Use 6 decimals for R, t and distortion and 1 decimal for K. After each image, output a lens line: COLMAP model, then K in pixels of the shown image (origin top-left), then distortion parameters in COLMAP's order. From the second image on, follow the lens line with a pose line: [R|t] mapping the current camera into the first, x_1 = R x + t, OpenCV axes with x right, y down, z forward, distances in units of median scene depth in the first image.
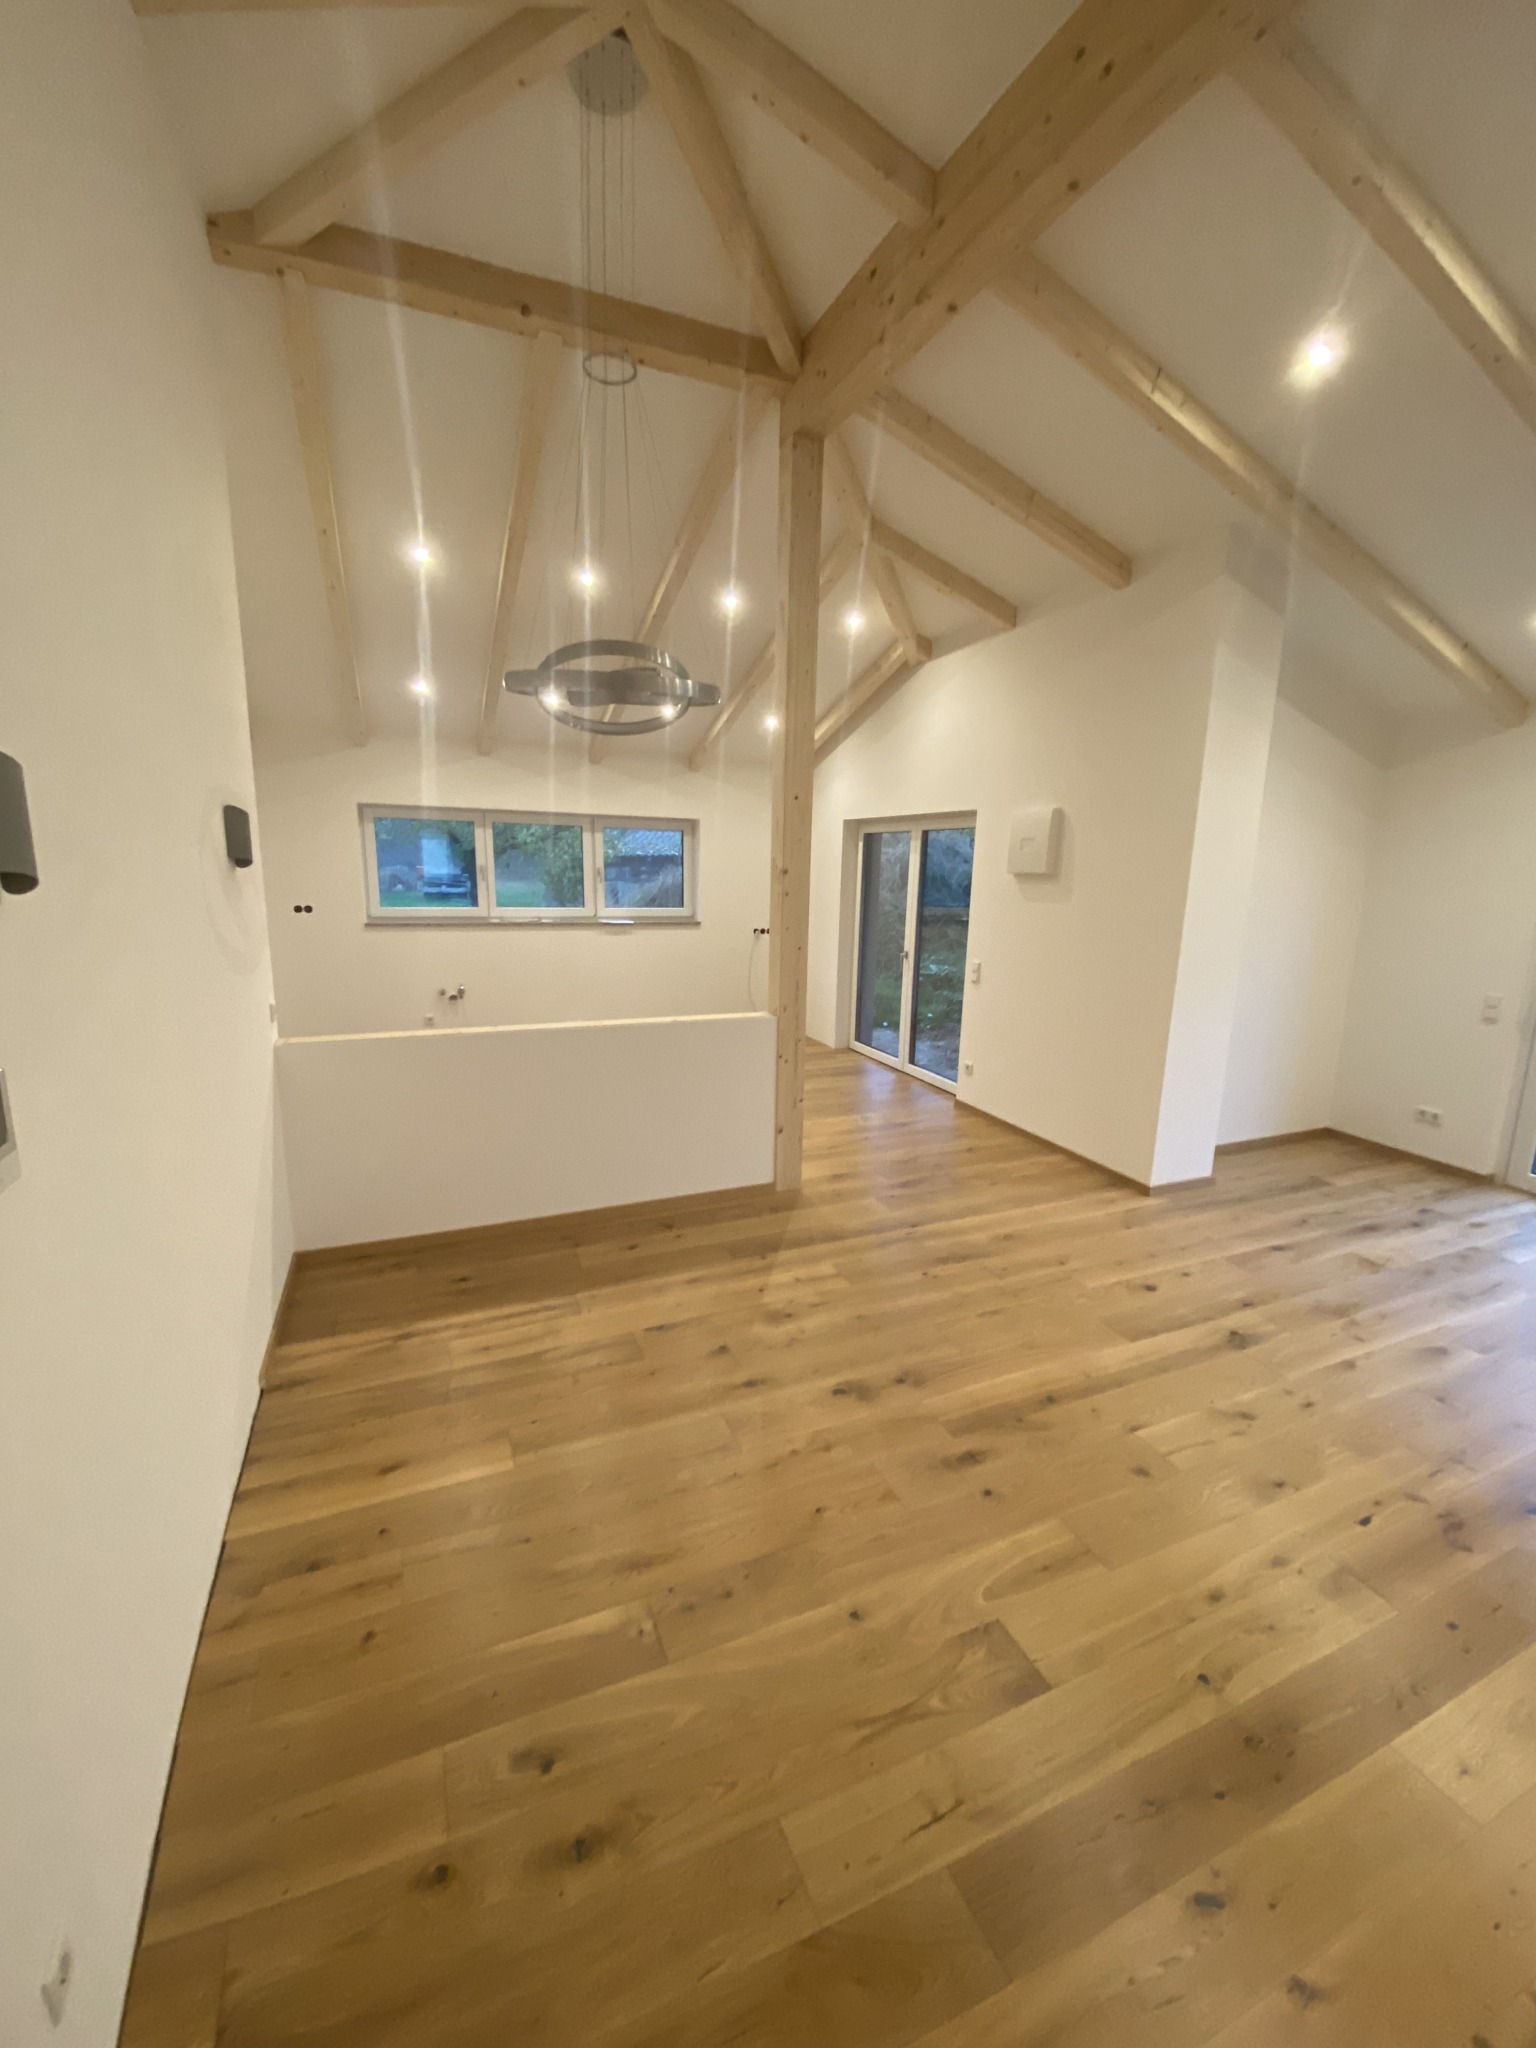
lens RADIAL K [[821.0, 0, 772.8], [0, 821.0, 1020.4], [0, 0, 1]] dist [0.013452, -0.017461]
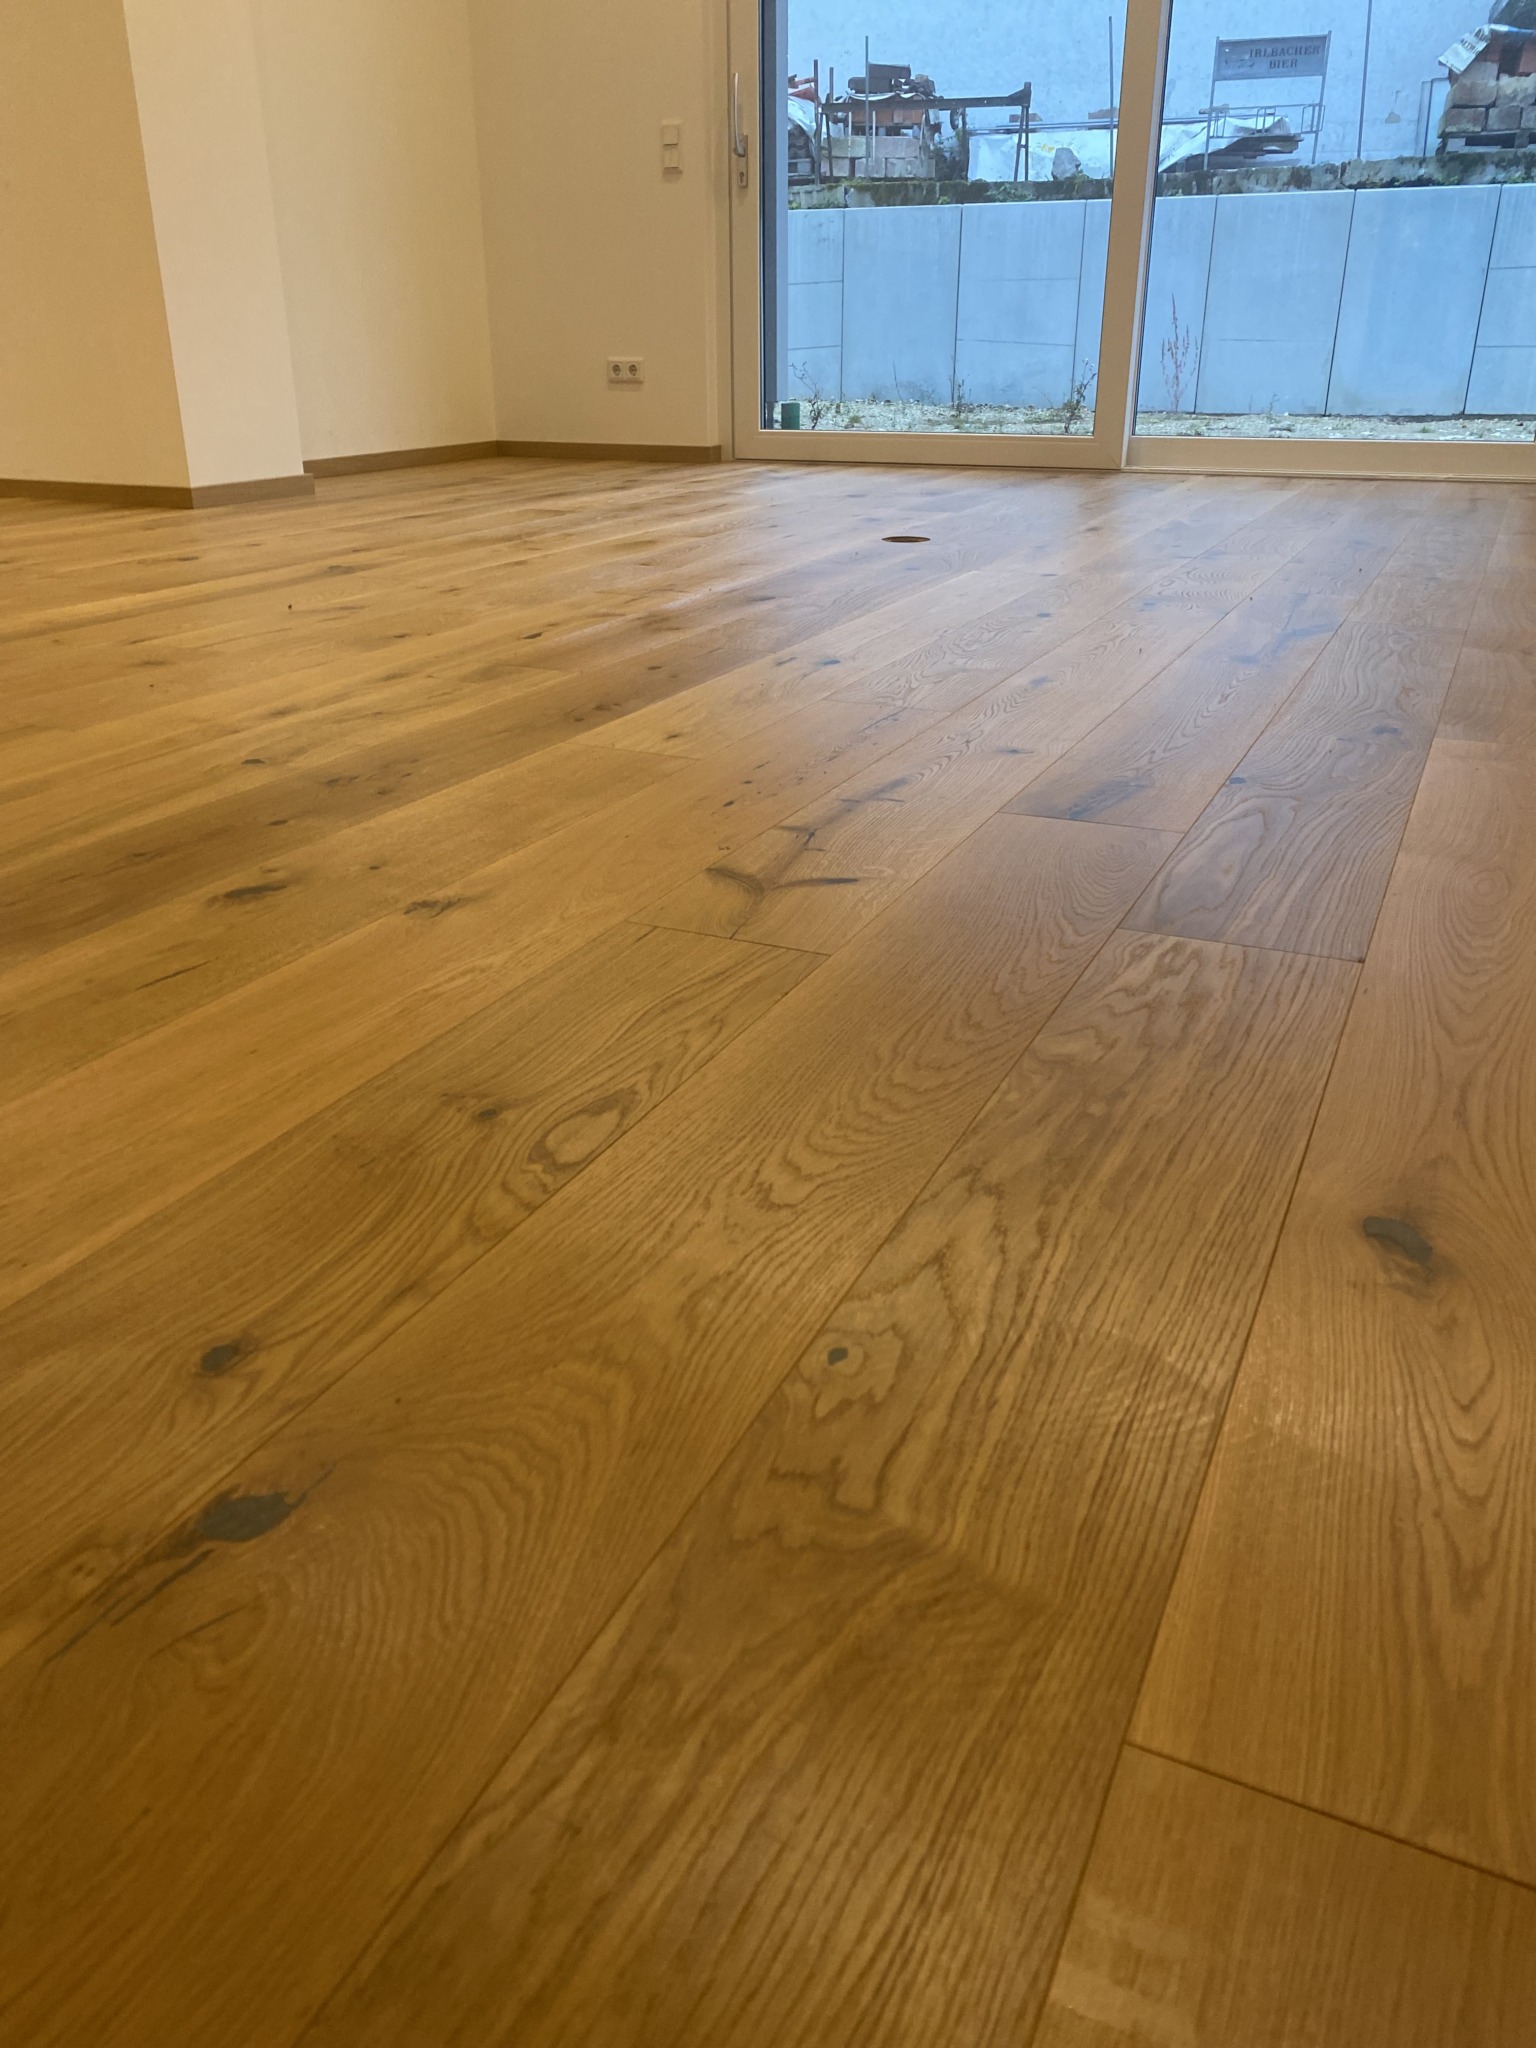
lens RADIAL K [[1560.2, 0, 764.1], [0, 1560.2, 1007.3], [0, 0, 1]] dist [0.029217, -0.014676]
pose [[0.749208, -0.284460, 0.598138, 0.059773], [0.148671, 0.952258, 0.266650, 0.322262], [-0.645433, -0.110850, 0.755730, 0.016720]]
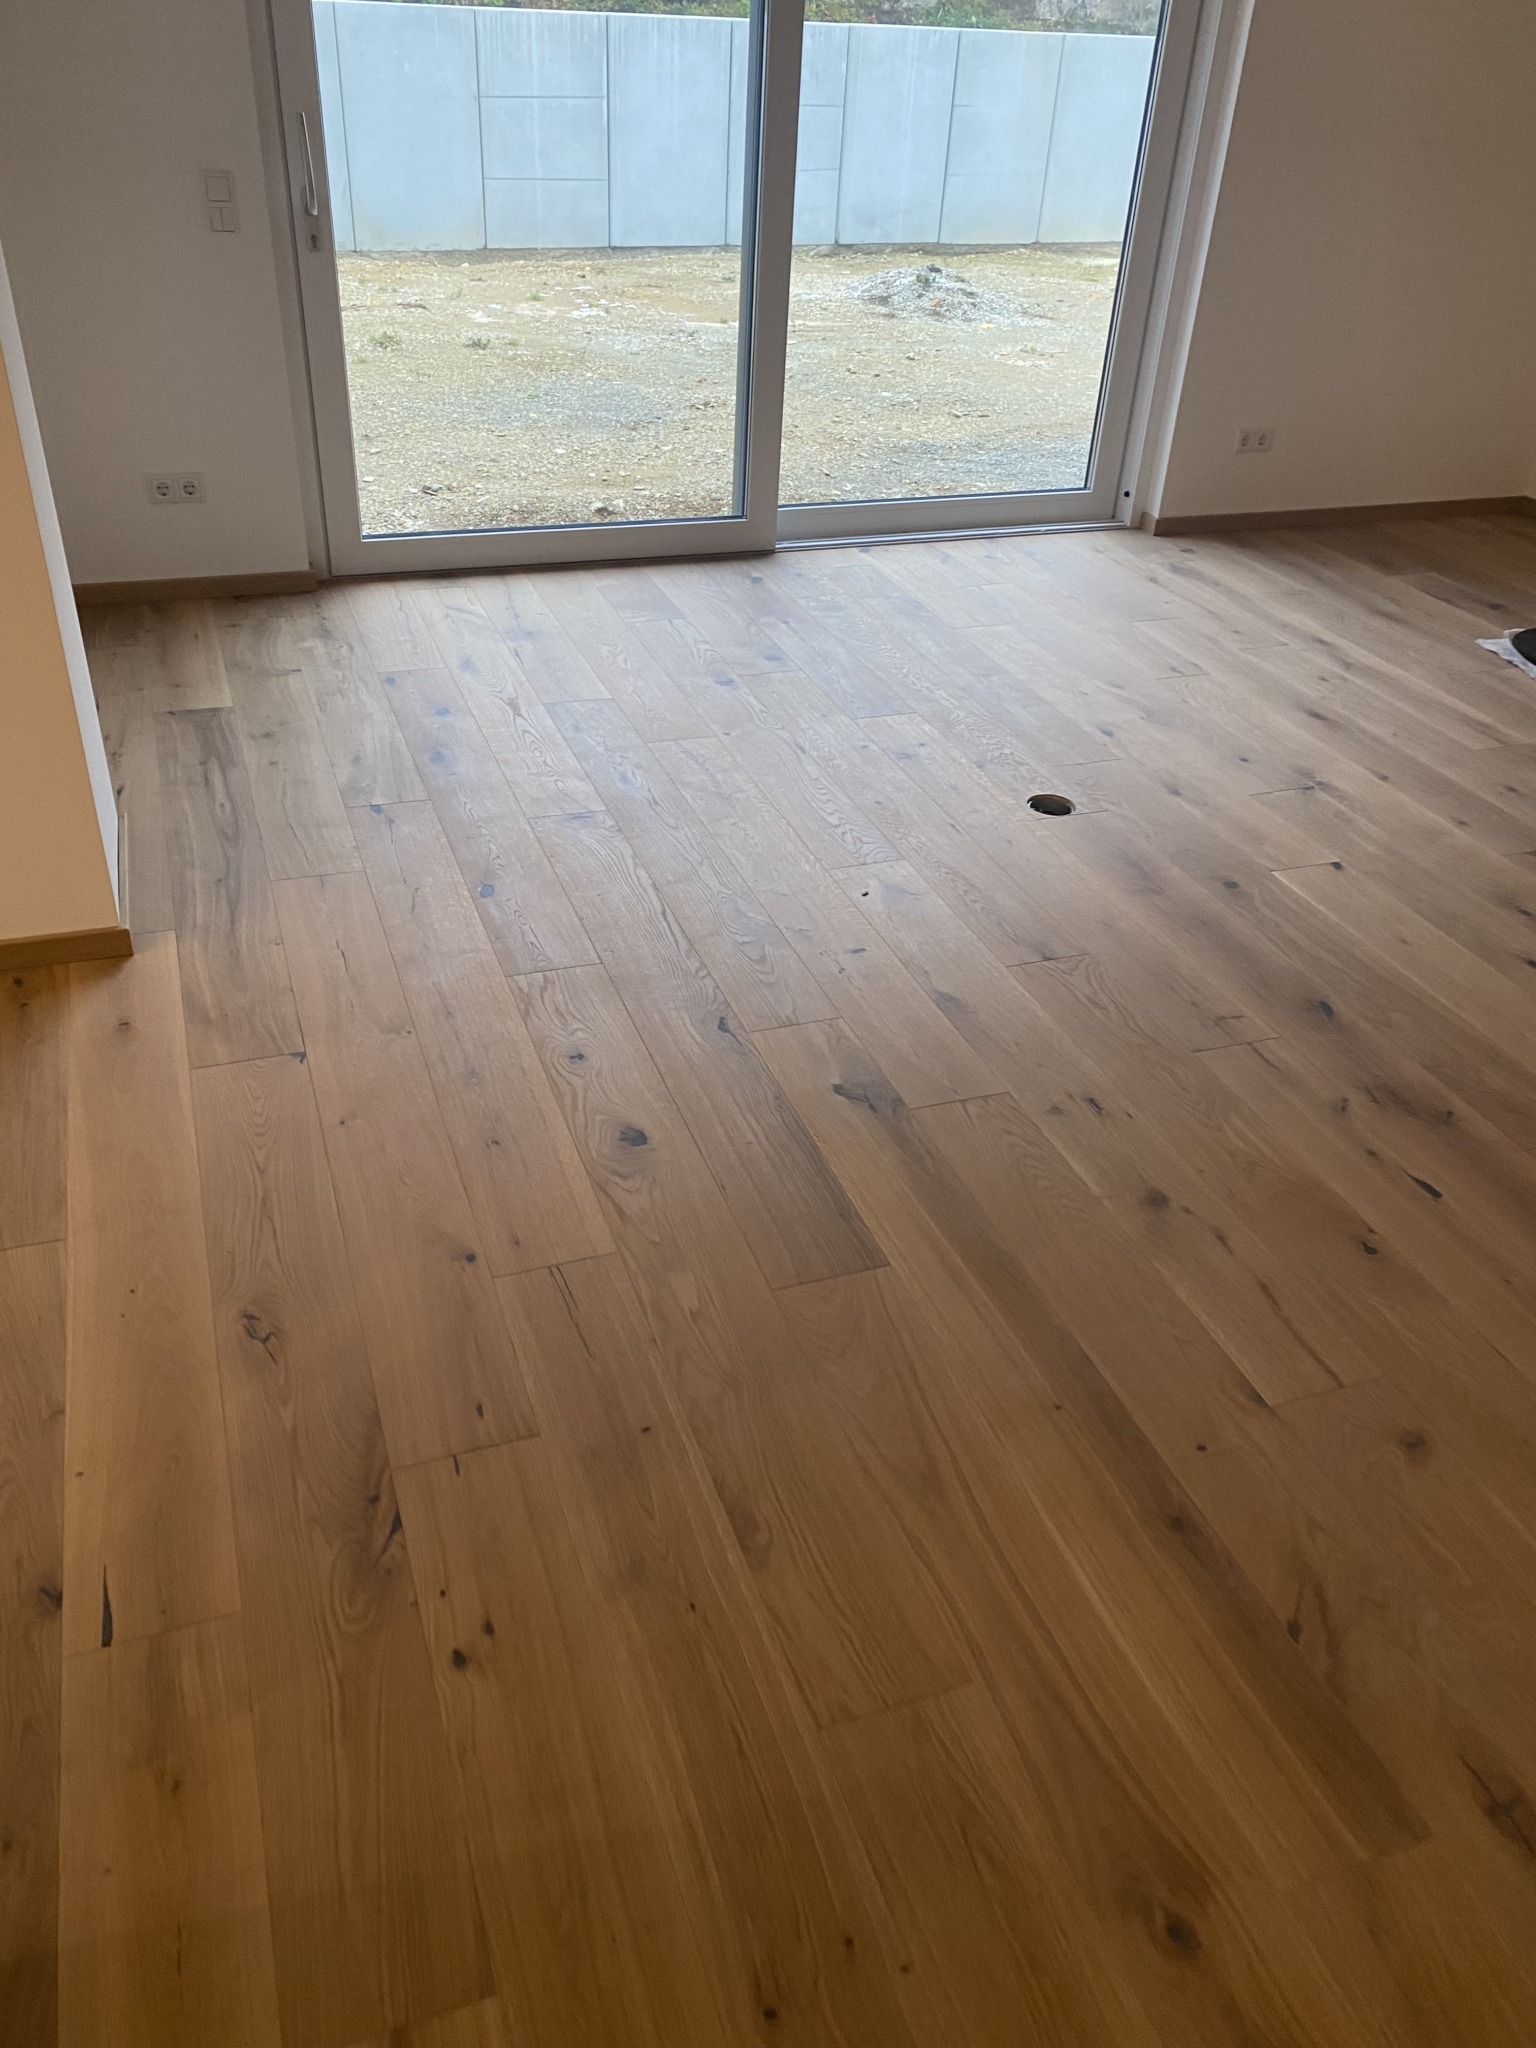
lens RADIAL K [[1560.2, 0, 720.0], [0, 1560.2, 1016.5], [0, 0, 1]] dist [0.029217, -0.014676]
pose [[0.073538, -0.563615, 0.822758, -0.080524], [0.152631, 0.821633, 0.549202, -0.091331], [-0.985543, 0.085191, 0.146446, 0.717770]]
